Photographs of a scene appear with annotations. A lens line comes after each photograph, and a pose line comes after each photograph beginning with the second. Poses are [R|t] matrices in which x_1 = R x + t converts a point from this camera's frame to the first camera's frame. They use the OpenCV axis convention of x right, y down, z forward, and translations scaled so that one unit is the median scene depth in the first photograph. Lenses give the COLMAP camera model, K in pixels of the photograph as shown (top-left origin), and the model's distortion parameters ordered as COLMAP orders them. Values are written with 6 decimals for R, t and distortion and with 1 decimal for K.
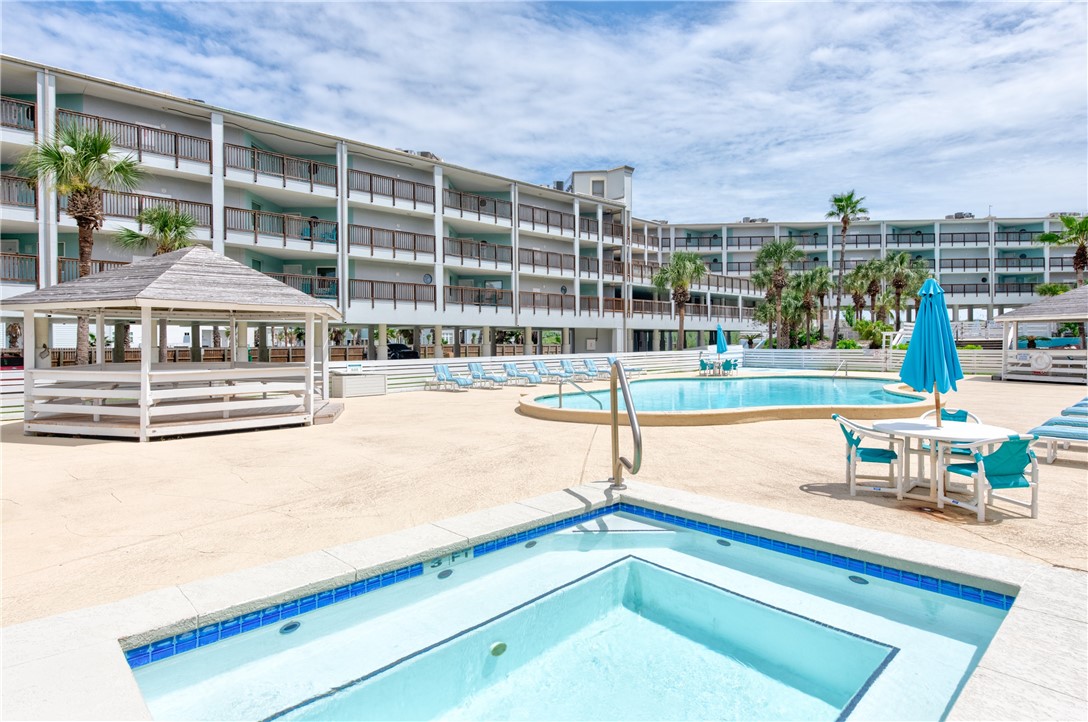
lens RADIAL K [[476.8, 0, 543.0], [0, 476.8, 349.3], [0, 0, 1]] dist [-0.004025, 0.000265]
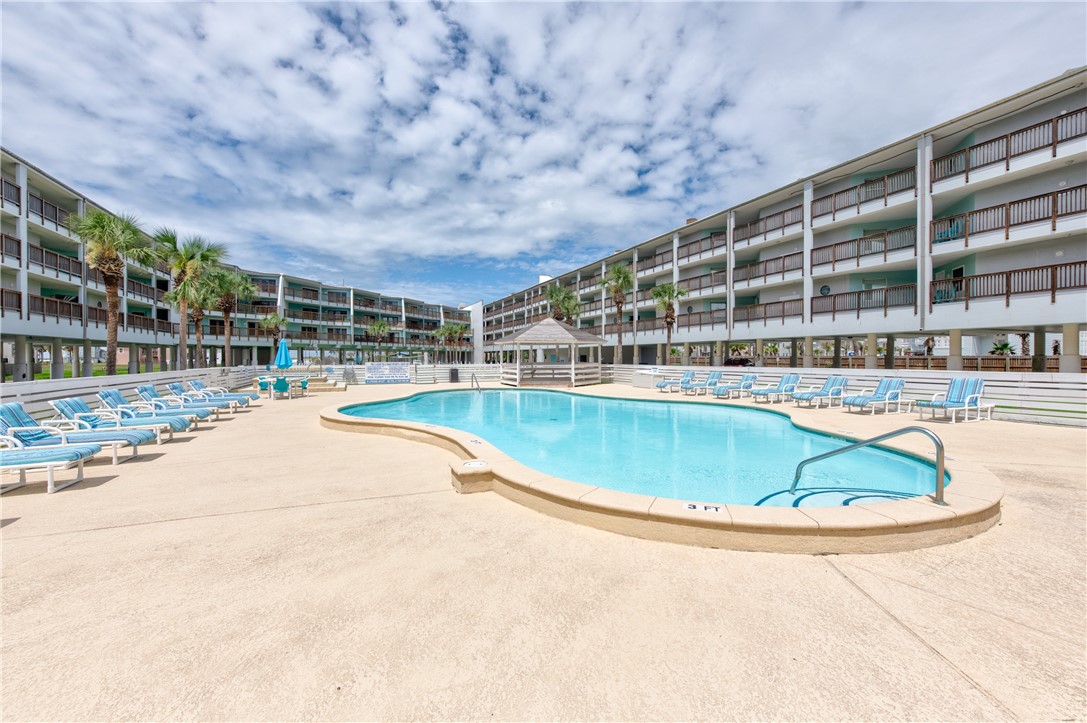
lens RADIAL K [[457.0, 0, 544.0], [0, 457.0, 358.4], [0, 0, 1]] dist [0.004659, 0.001092]
pose [[-0.278135, 0.019184, -0.960350, 0.896072], [-0.003933, 0.999769, 0.021110, -0.022958], [0.960534, 0.009649, -0.277995, 0.739011]]
